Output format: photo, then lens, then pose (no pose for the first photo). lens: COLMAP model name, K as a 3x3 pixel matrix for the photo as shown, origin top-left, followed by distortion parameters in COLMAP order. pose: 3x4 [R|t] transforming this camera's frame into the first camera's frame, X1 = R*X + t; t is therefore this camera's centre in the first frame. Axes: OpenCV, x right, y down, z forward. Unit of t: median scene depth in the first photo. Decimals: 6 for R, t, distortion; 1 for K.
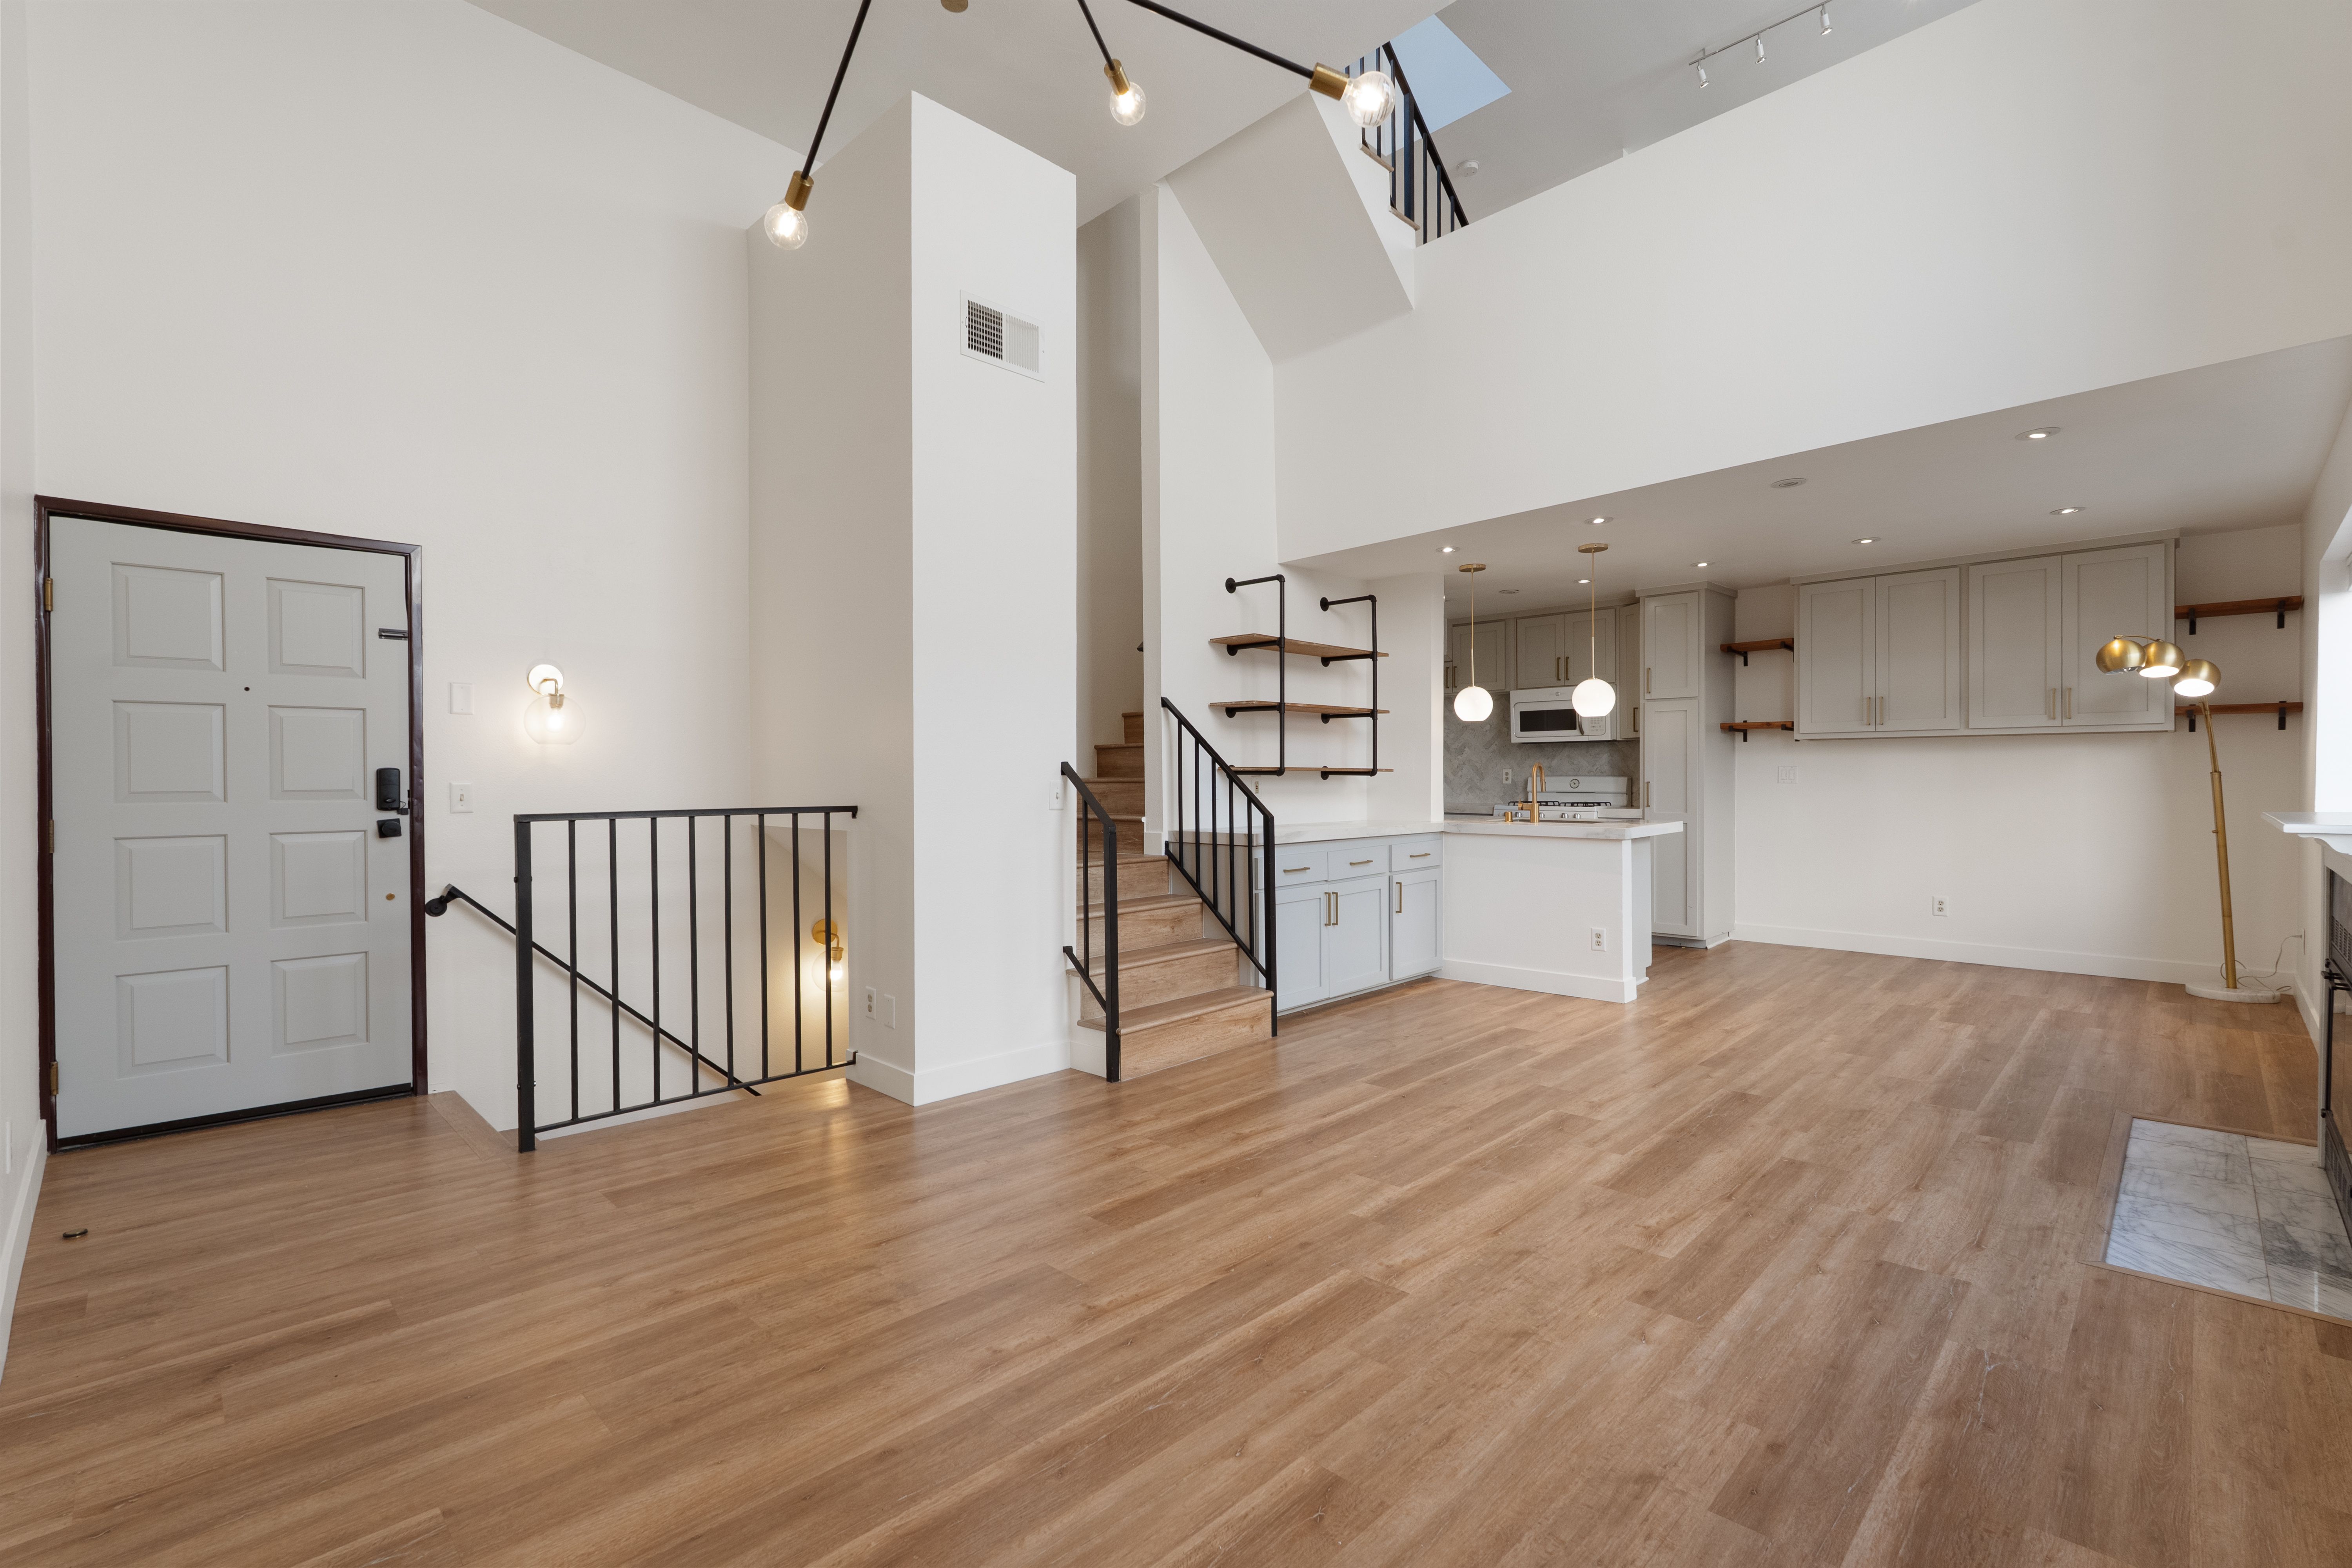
lens RADIAL K [[1034.1, 0, 1167.4], [0, 1034.1, 782.4], [0, 0, 1]] dist [-0.003233, 0.000553]
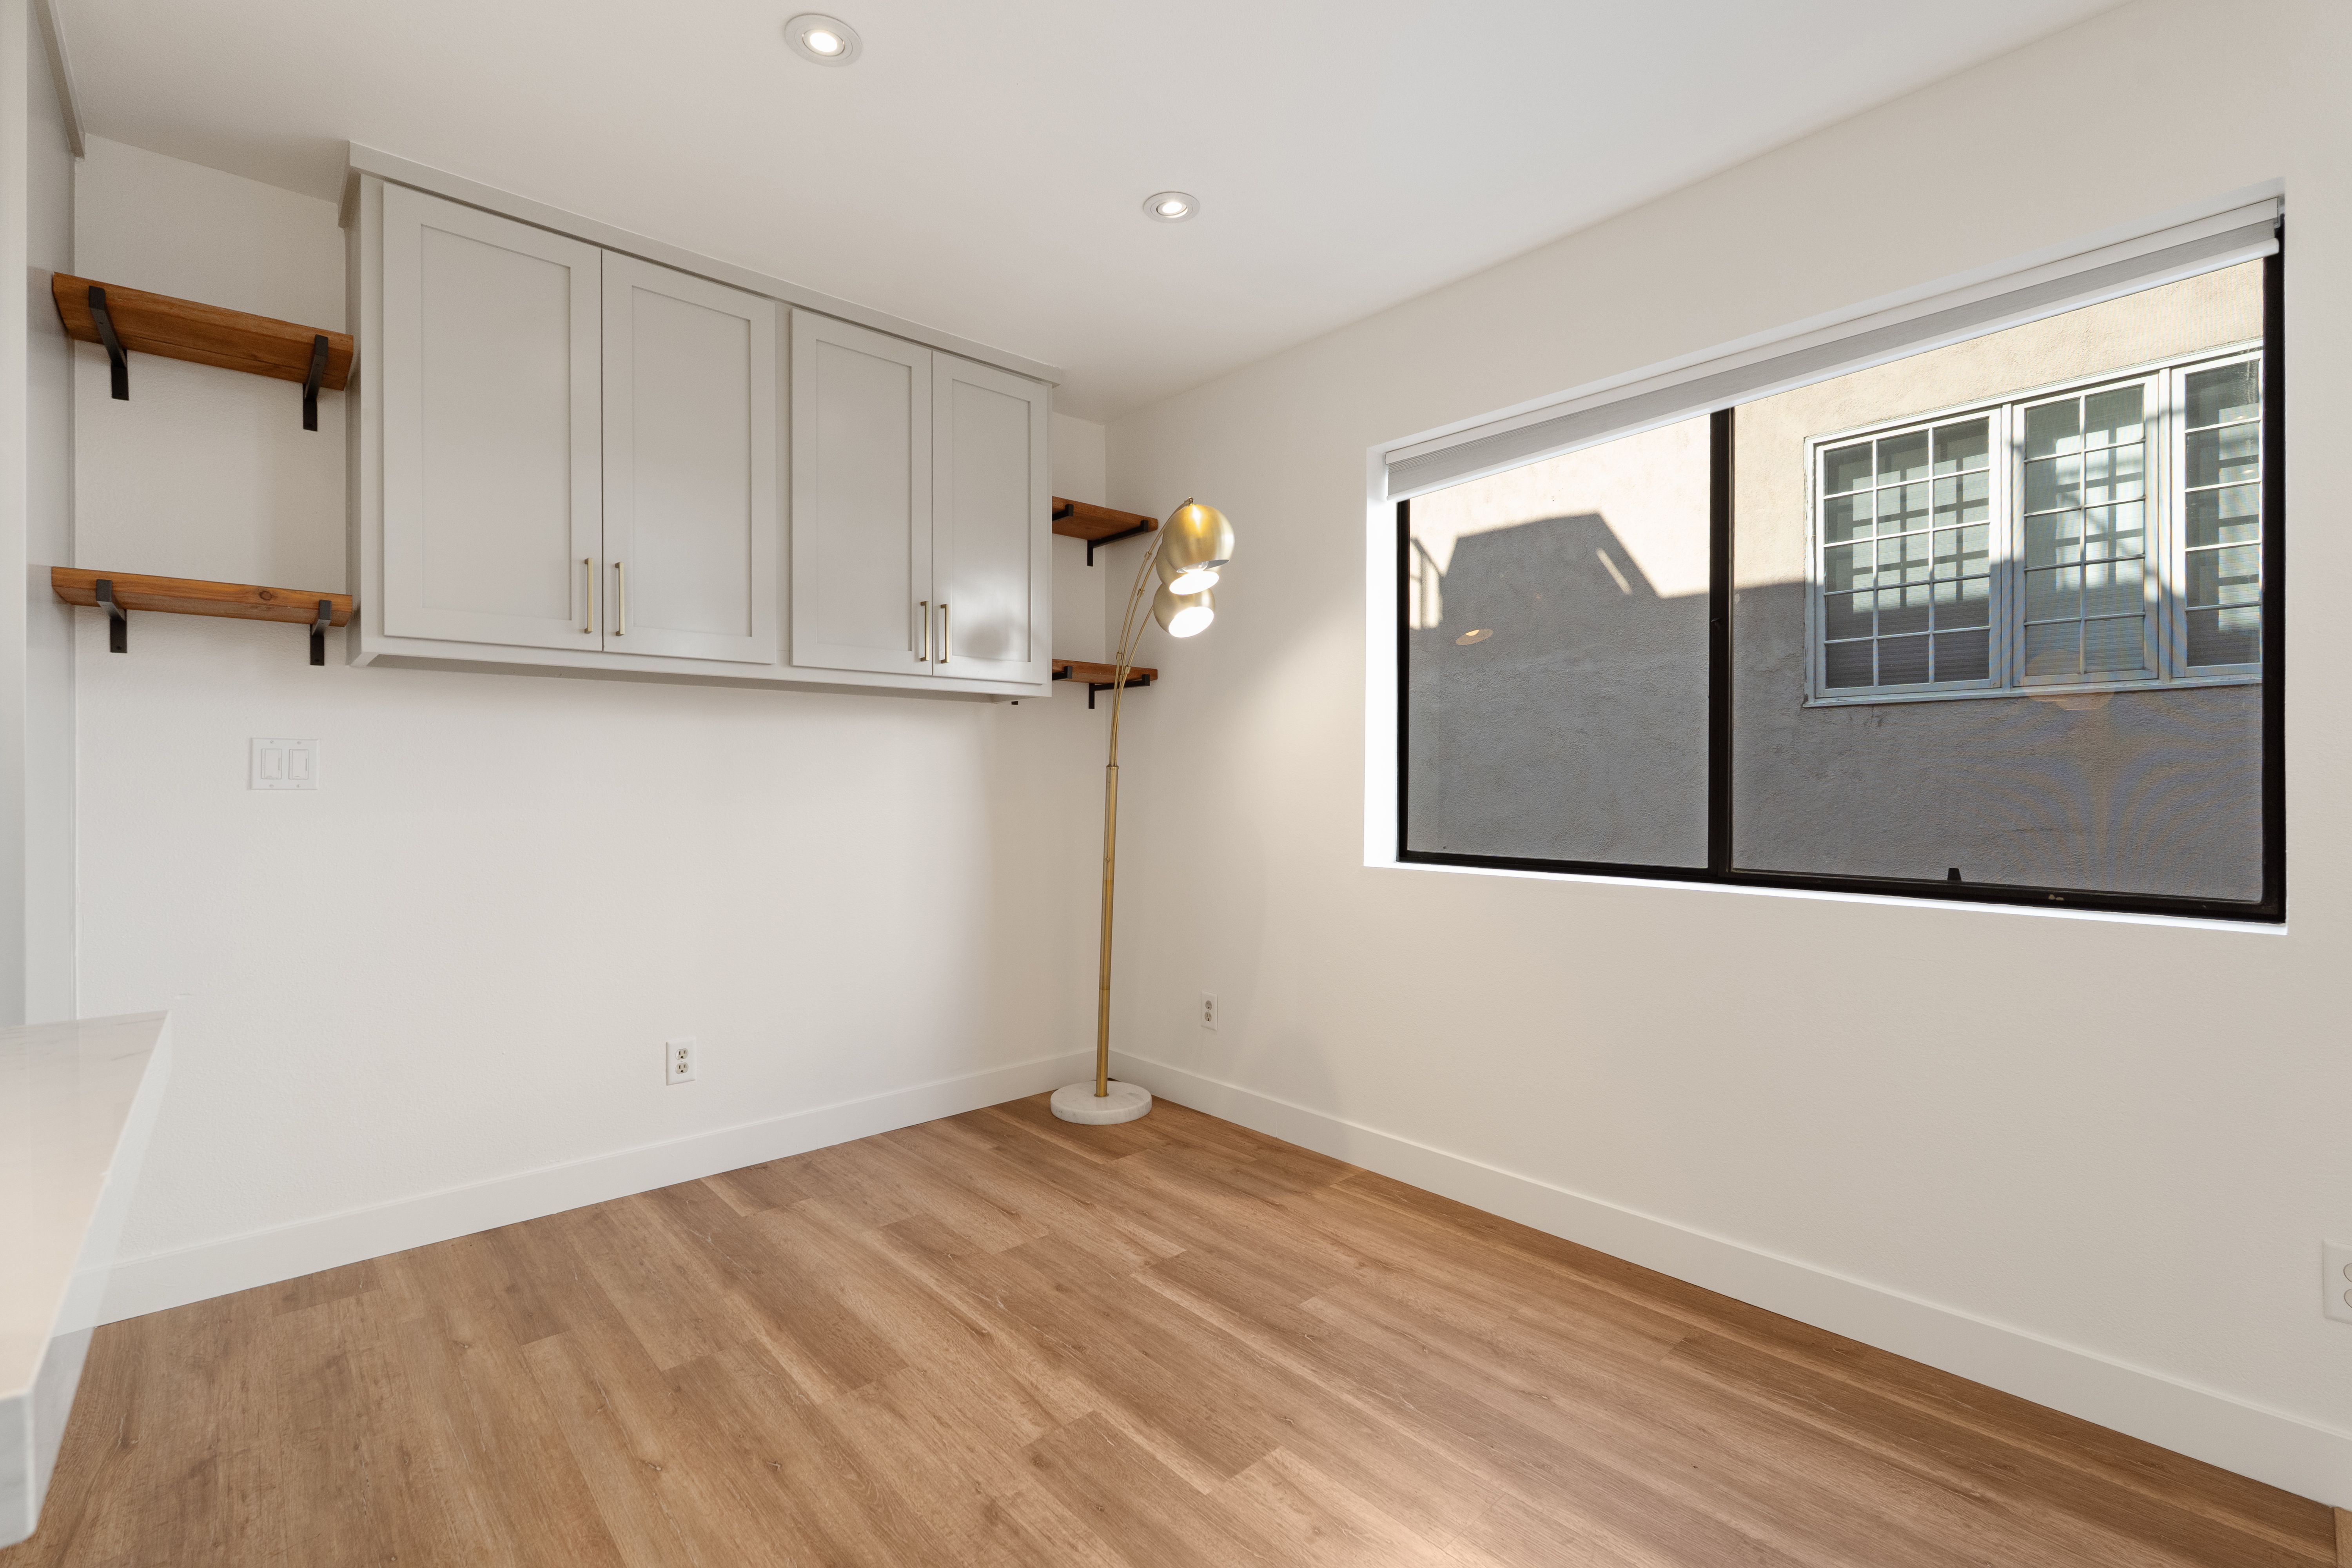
lens RADIAL K [[1038.3, 0, 1183.3], [0, 1038.3, 778.9], [0, 0, 1]] dist [-0.001410, 0.000061]
pose [[0.051818, 0.004632, 0.998646, 0.483651], [0.005454, 0.999973, -0.004921, 0.001595], [-0.998642, 0.005701, 0.051791, 1.183370]]
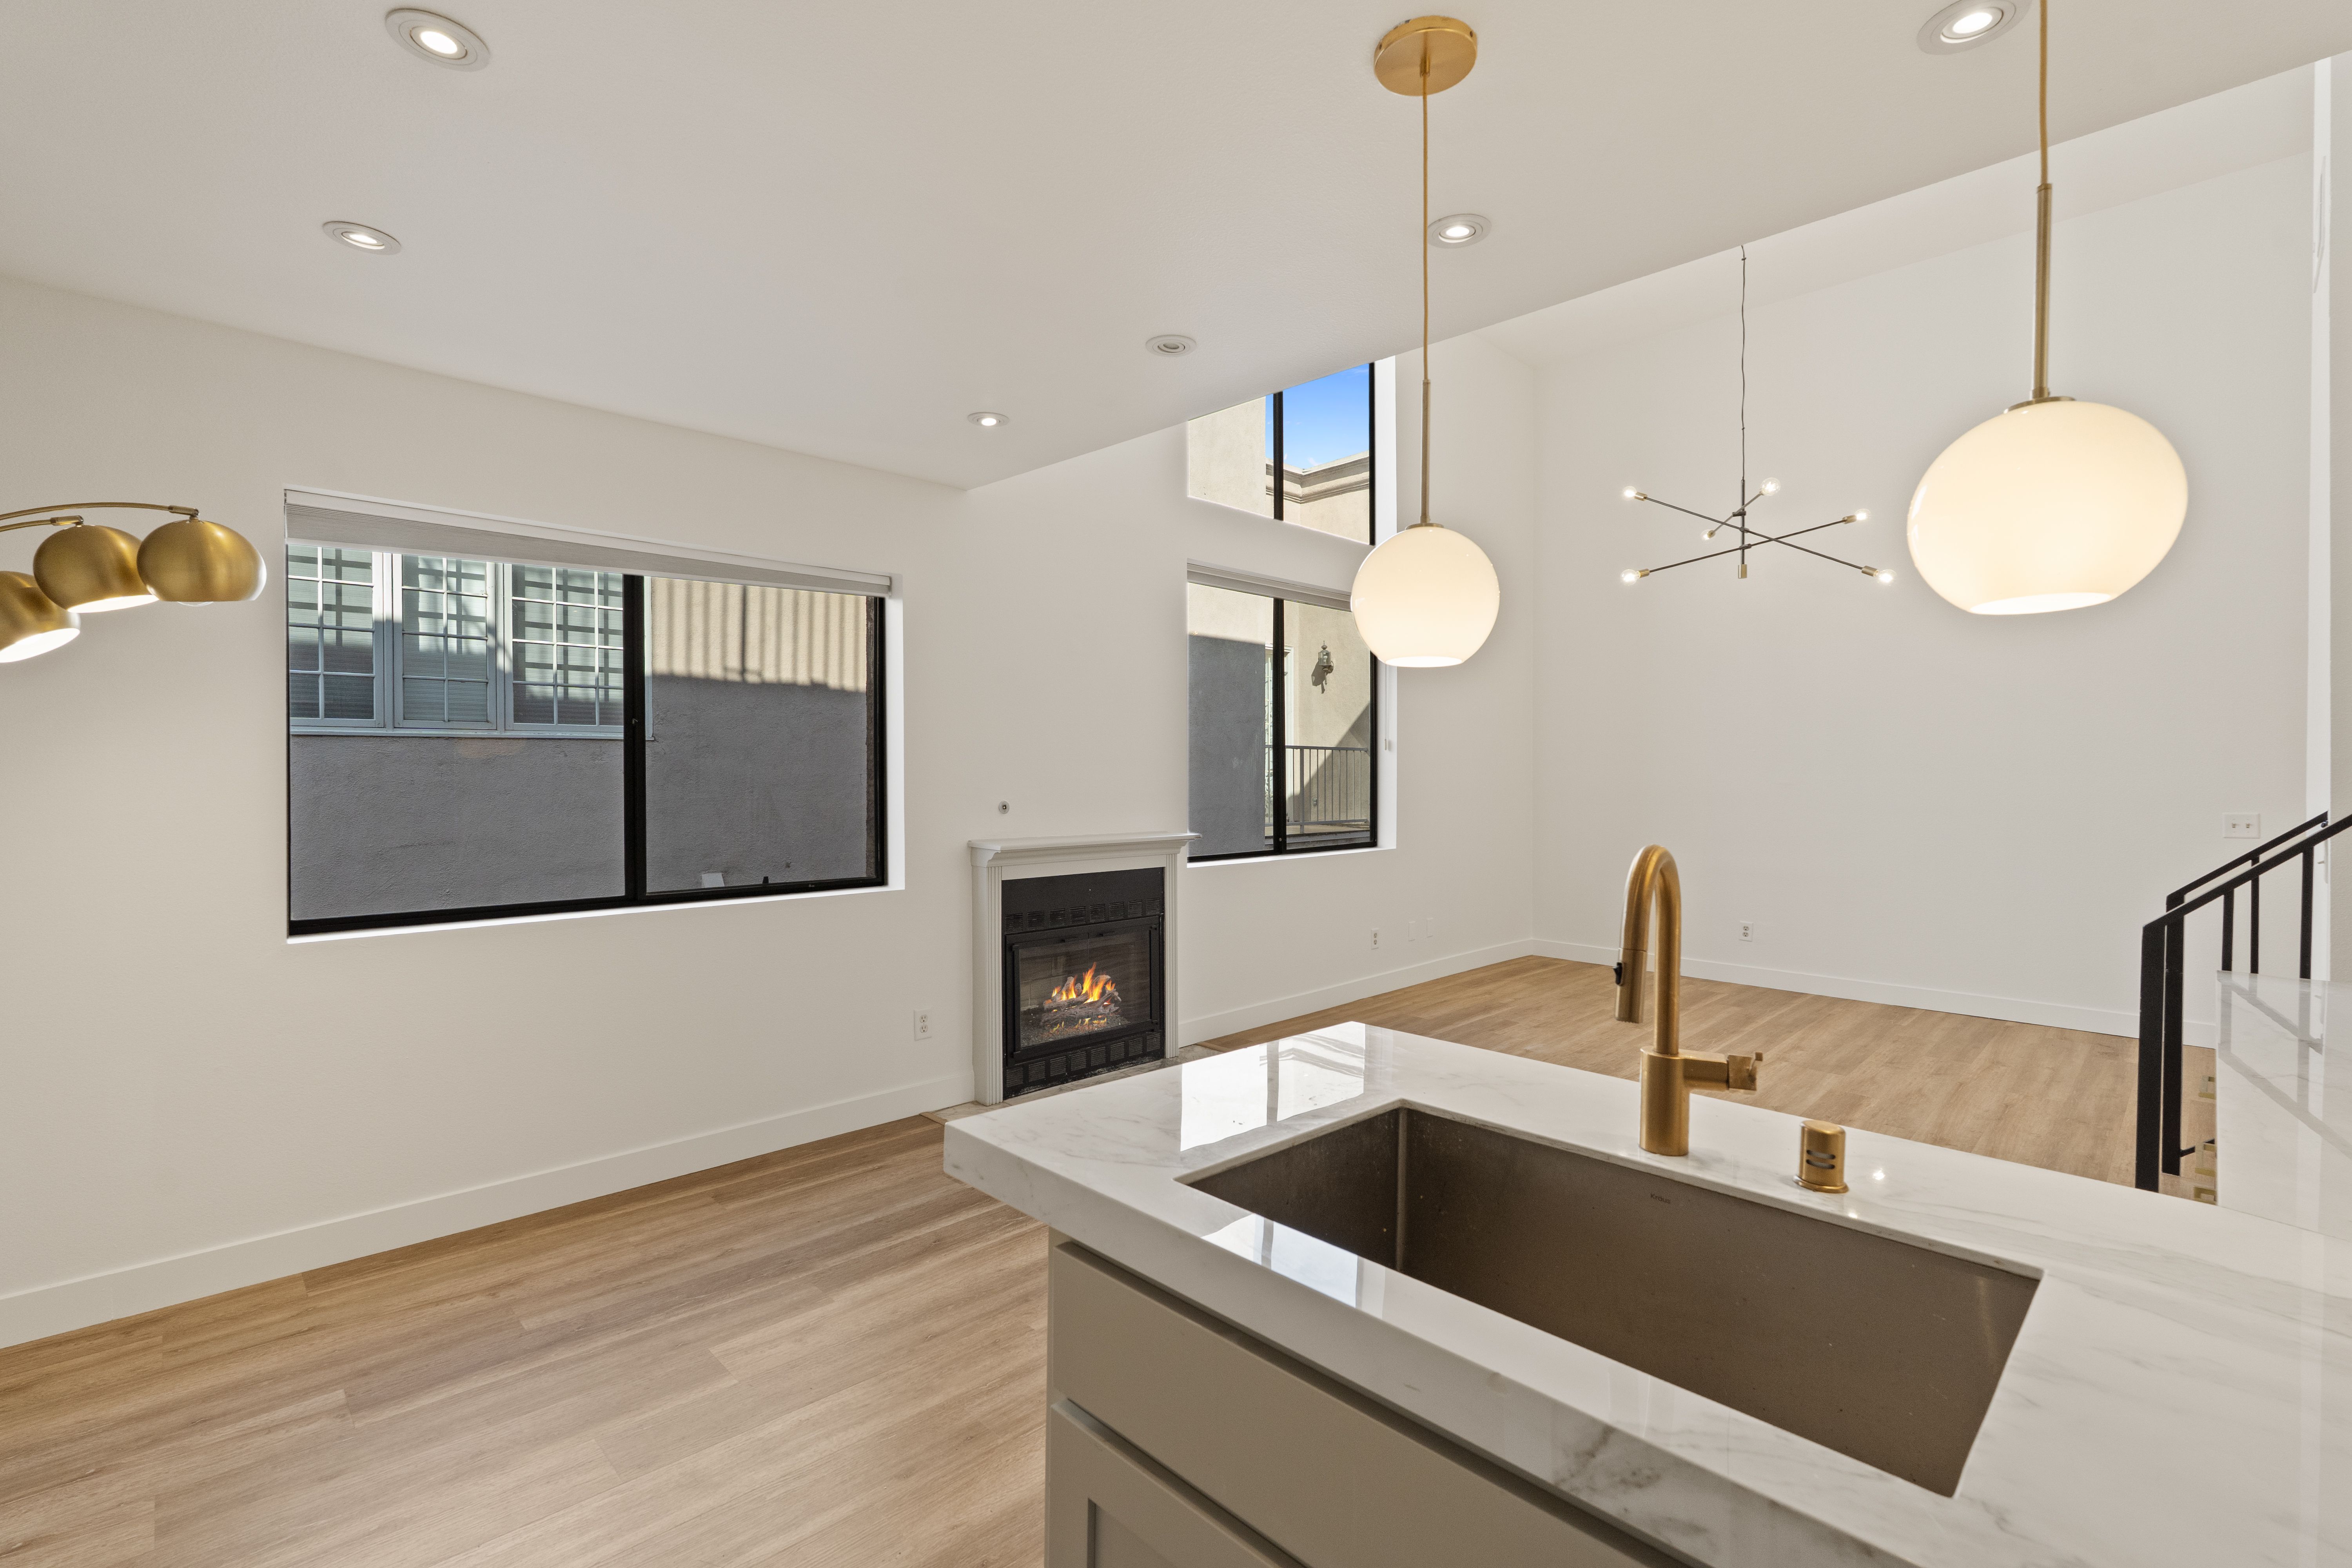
lens RADIAL K [[1034.1, 0, 1167.4], [0, 1034.1, 782.4], [0, 0, 1]] dist [-0.003233, 0.000553]
pose [[-0.999930, 0.001997, 0.011636, 0.649394], [0.002163, 0.999896, 0.014280, -0.050613], [-0.011607, 0.014304, -0.999830, 1.739443]]
